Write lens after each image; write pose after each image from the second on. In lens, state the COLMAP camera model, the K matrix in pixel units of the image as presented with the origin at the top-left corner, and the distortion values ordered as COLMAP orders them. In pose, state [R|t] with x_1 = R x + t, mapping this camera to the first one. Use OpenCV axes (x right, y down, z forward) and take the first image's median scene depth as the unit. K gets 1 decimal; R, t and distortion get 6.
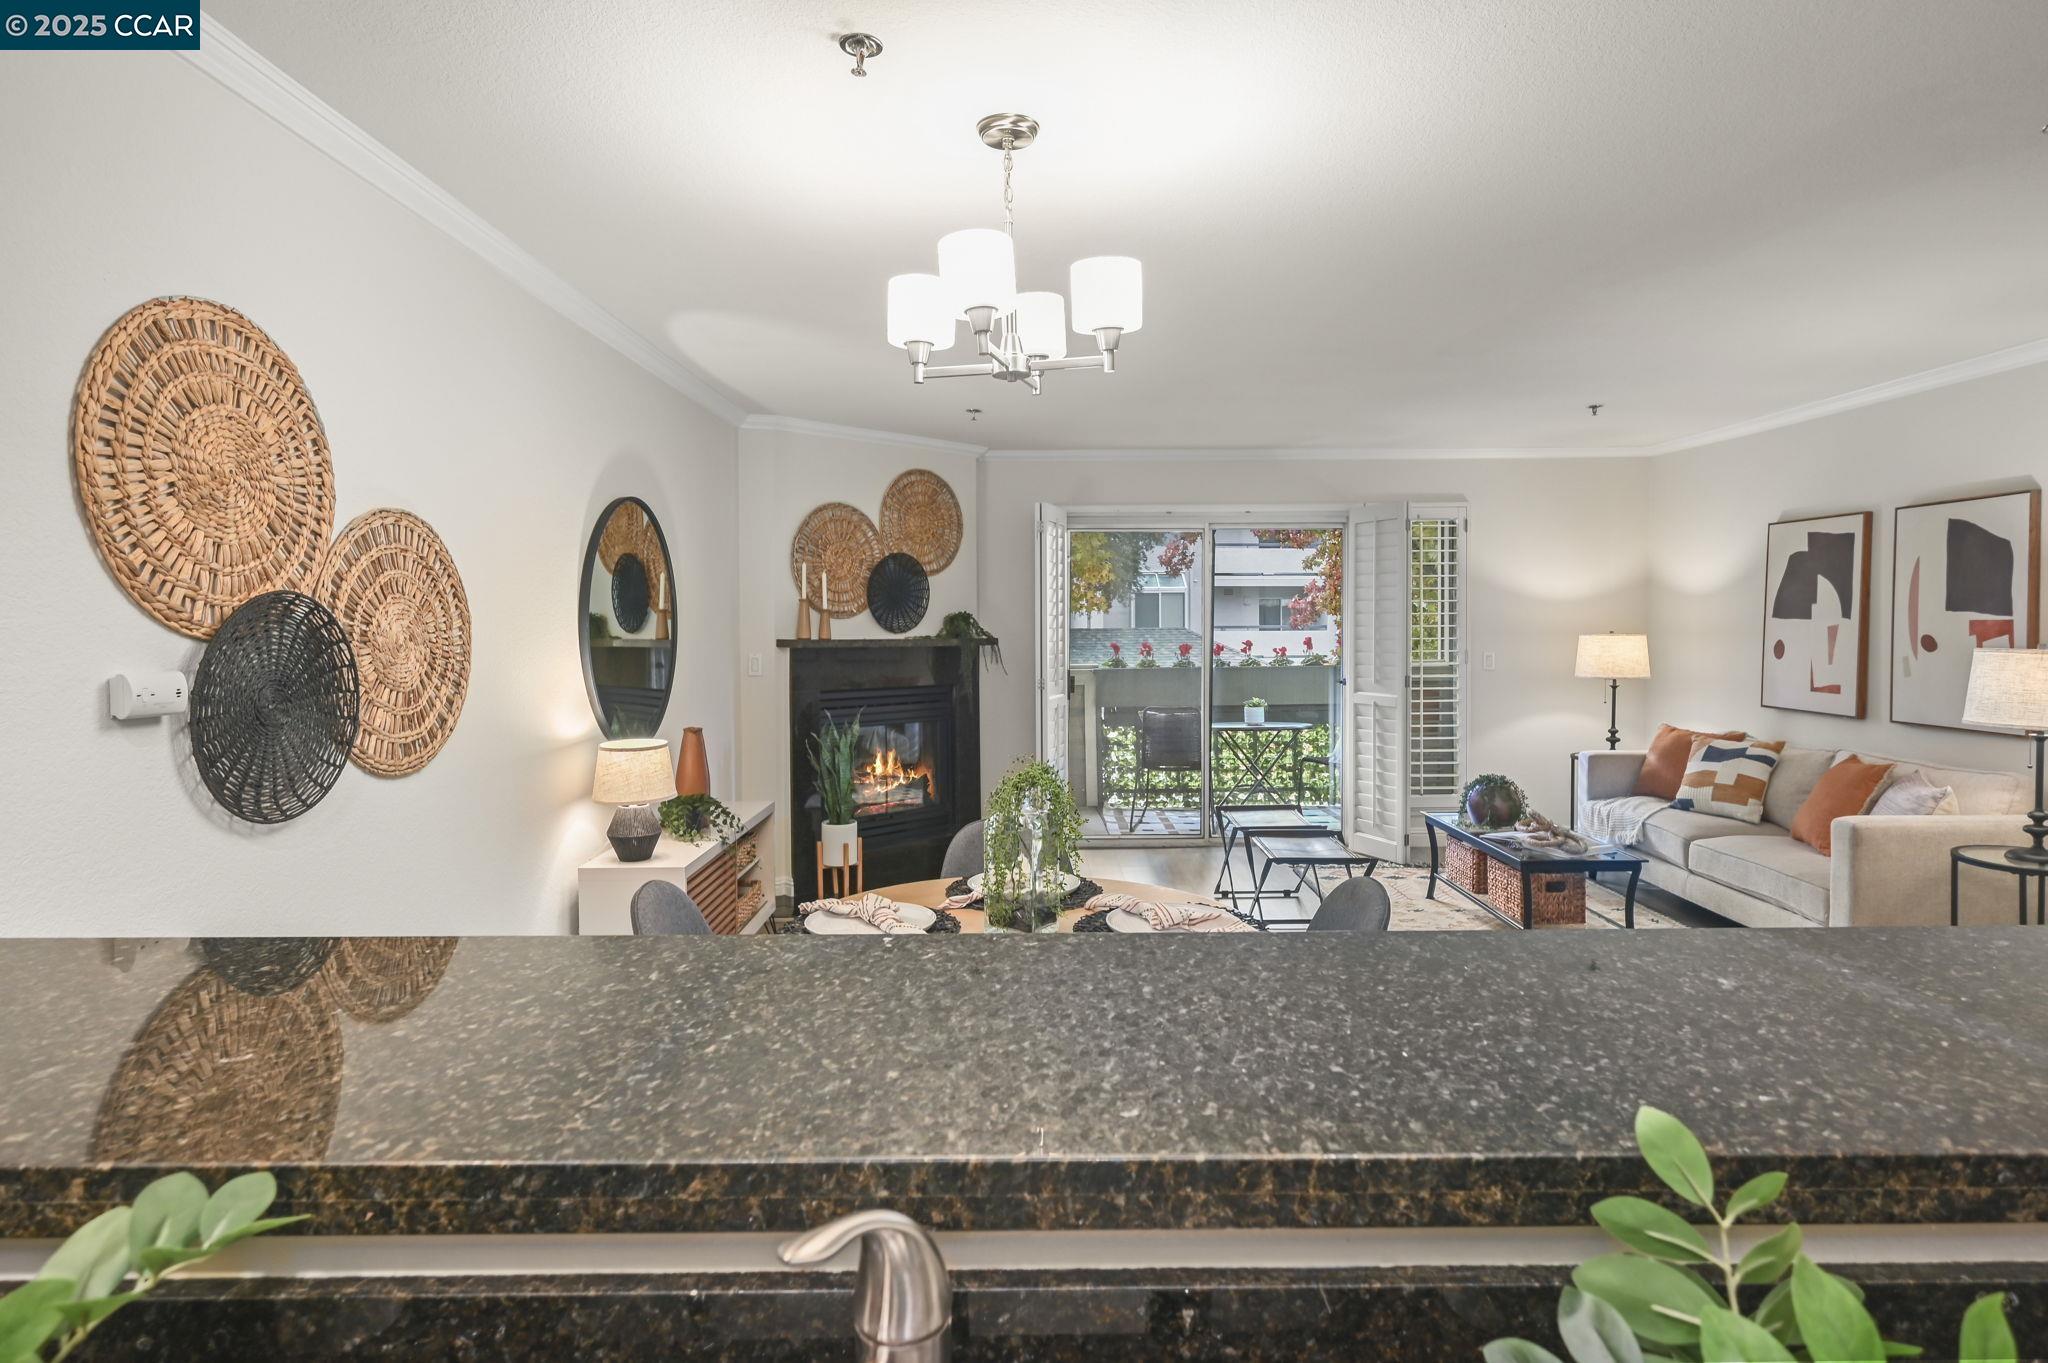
lens RADIAL K [[1069.9, 0, 1022.9], [0, 1069.9, 646.7], [0, 0, 1]] dist [-0.002041, 0.000396]
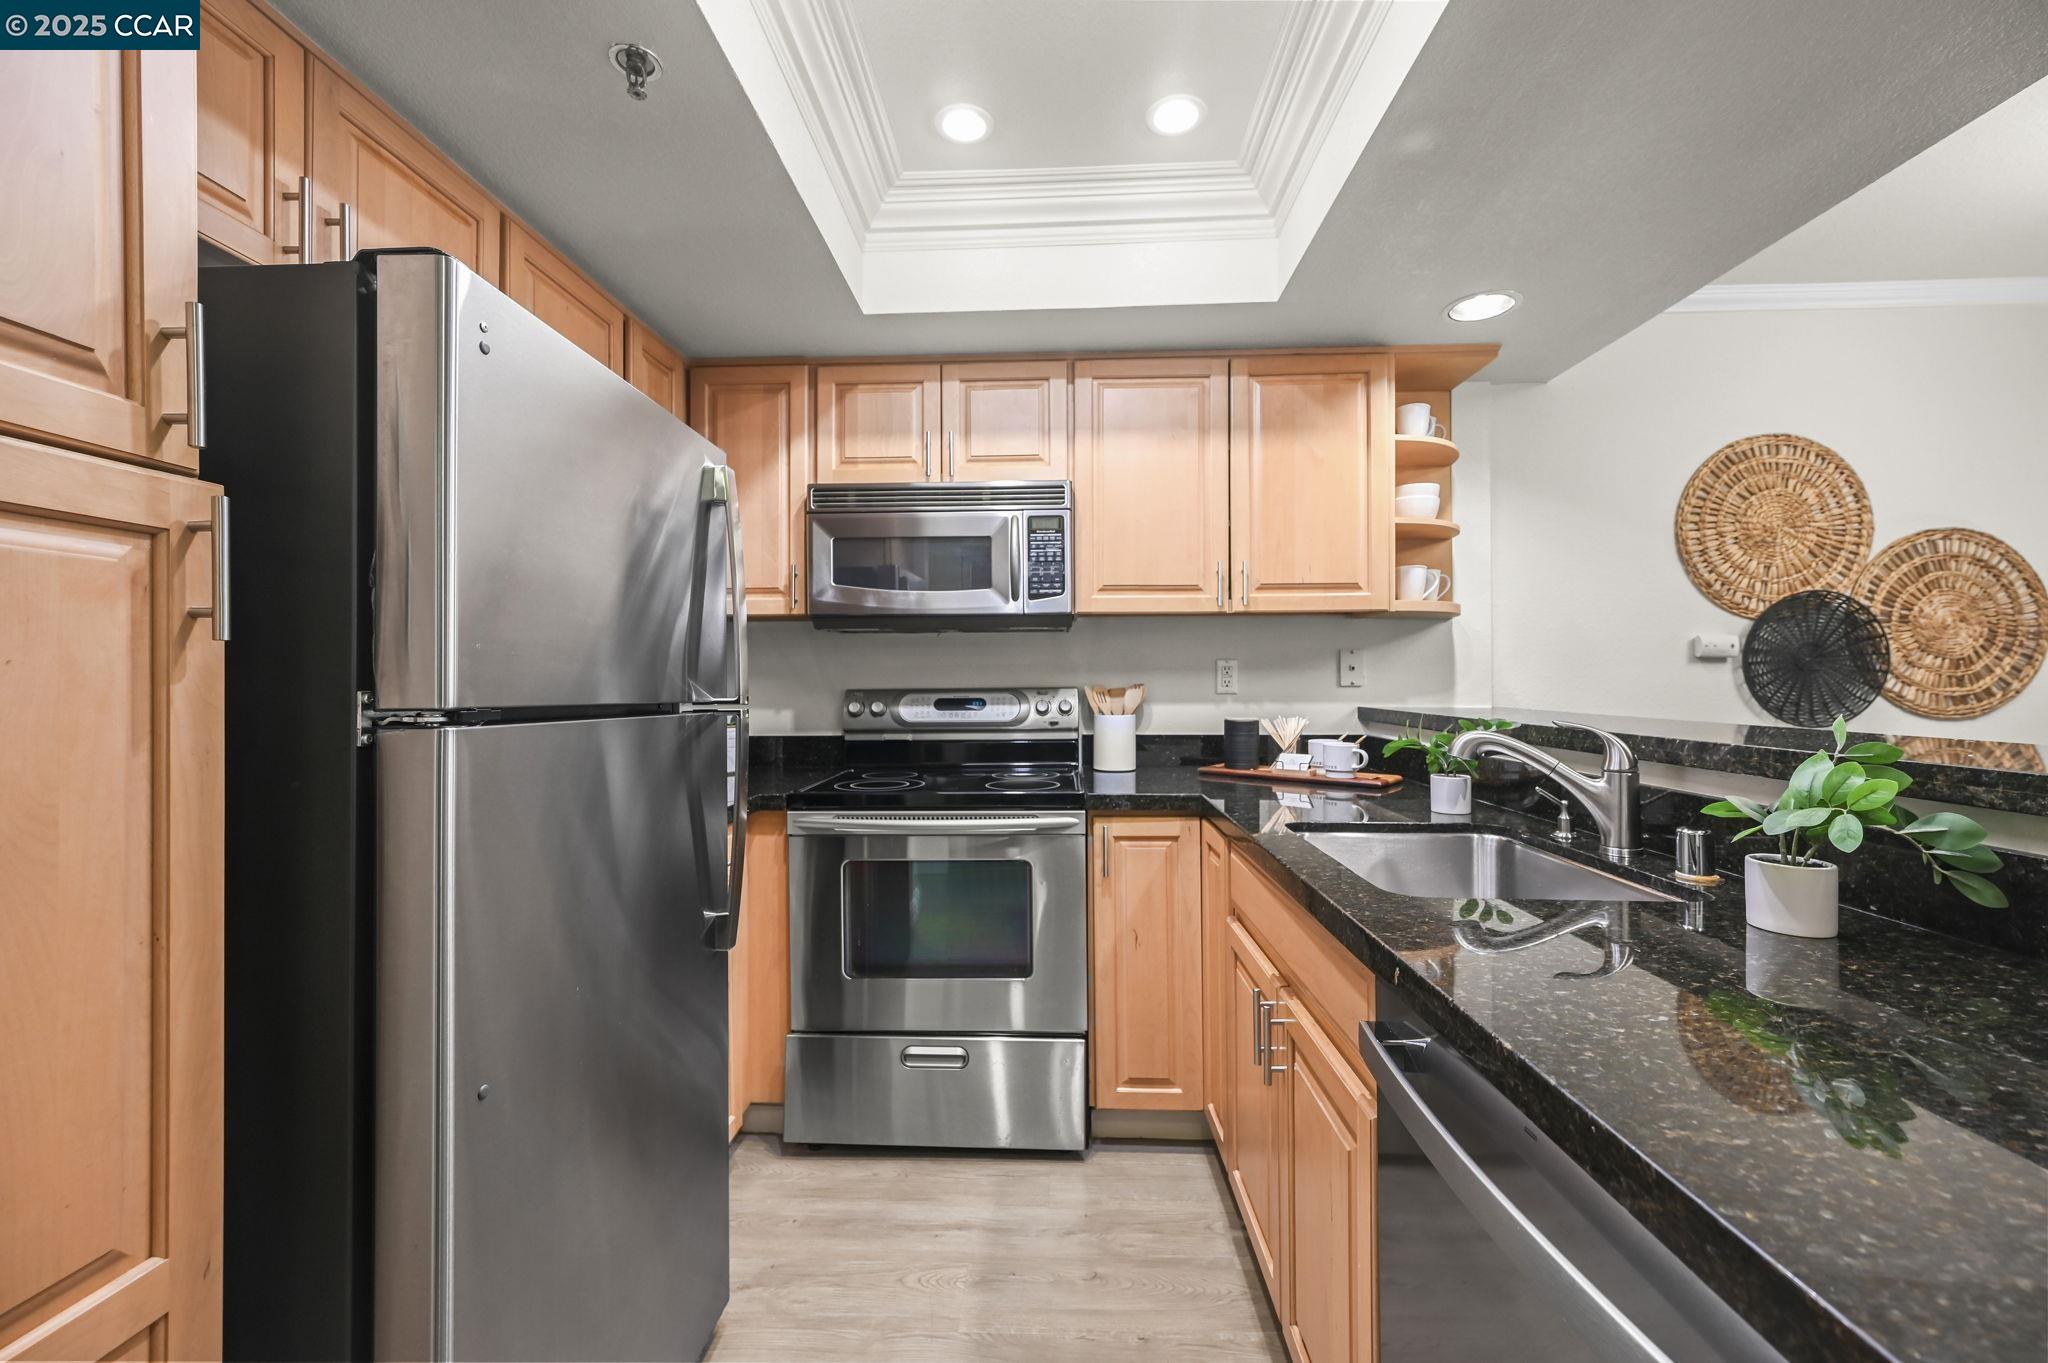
lens RADIAL K [[813.7, 0, 1038.0], [0, 813.7, 680.4], [0, 0, 1]] dist [0.002213, 0.000403]
pose [[-0.044722, 0.006431, -0.998979, 0.245648], [-0.019930, 0.999775, 0.007329, 0.039961], [0.998801, 0.020238, -0.044583, -0.062057]]
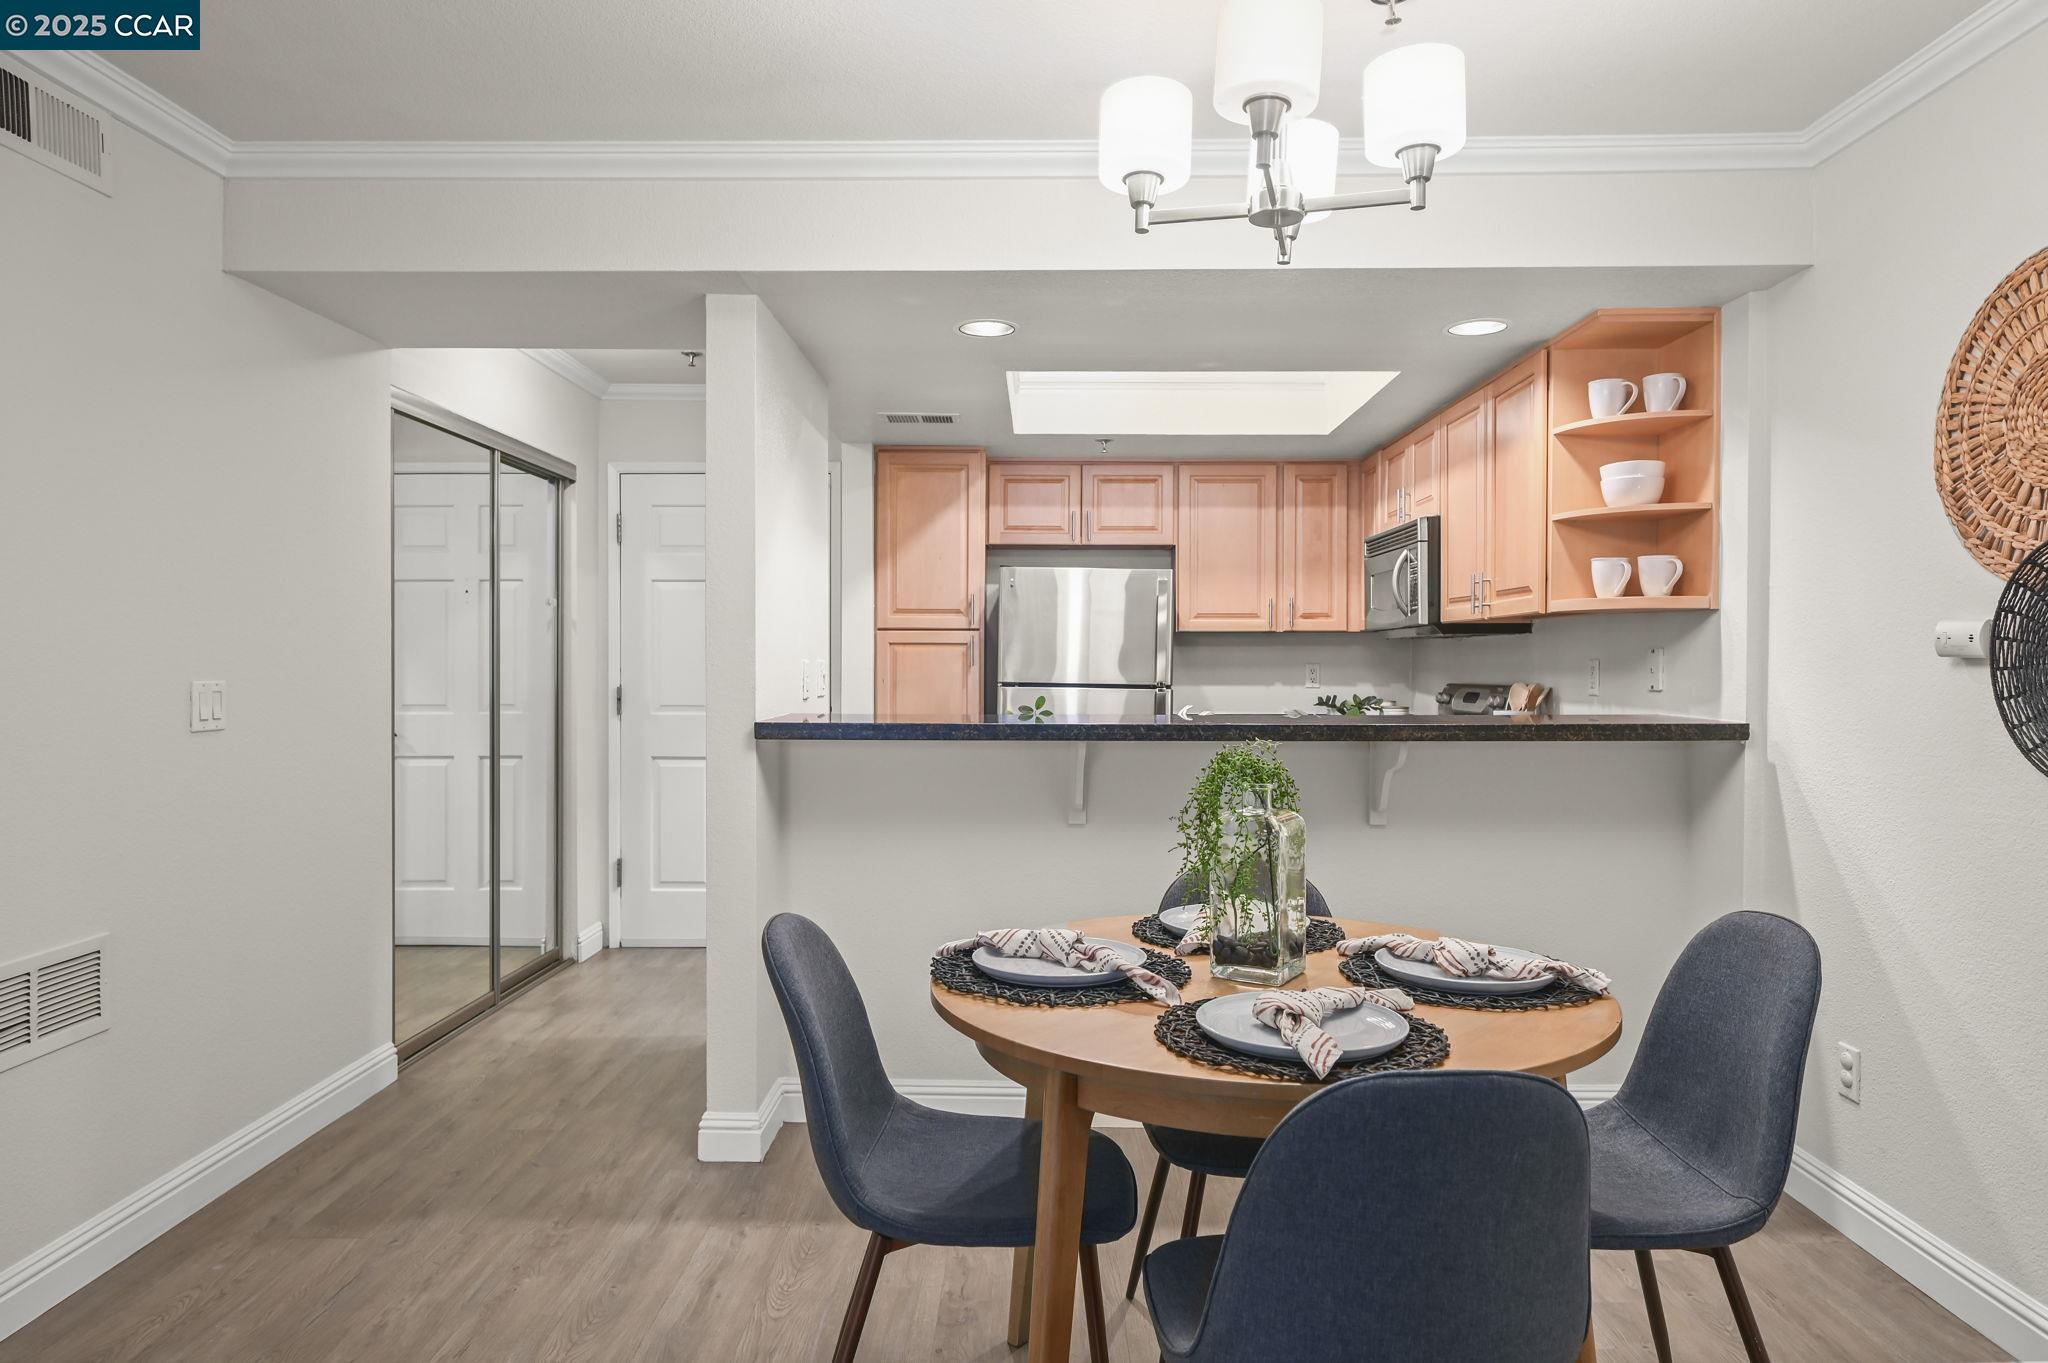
lens RADIAL K [[1278.2, 0, 1017.0], [0, 1278.2, 673.2], [0, 0, 1]] dist [-0.007242, -0.000244]
pose [[-0.999738, 0.002354, 0.022771, 0.059384], [0.003068, 0.999502, 0.031401, 0.011689], [-0.022685, 0.031463, -0.999247, 0.789332]]
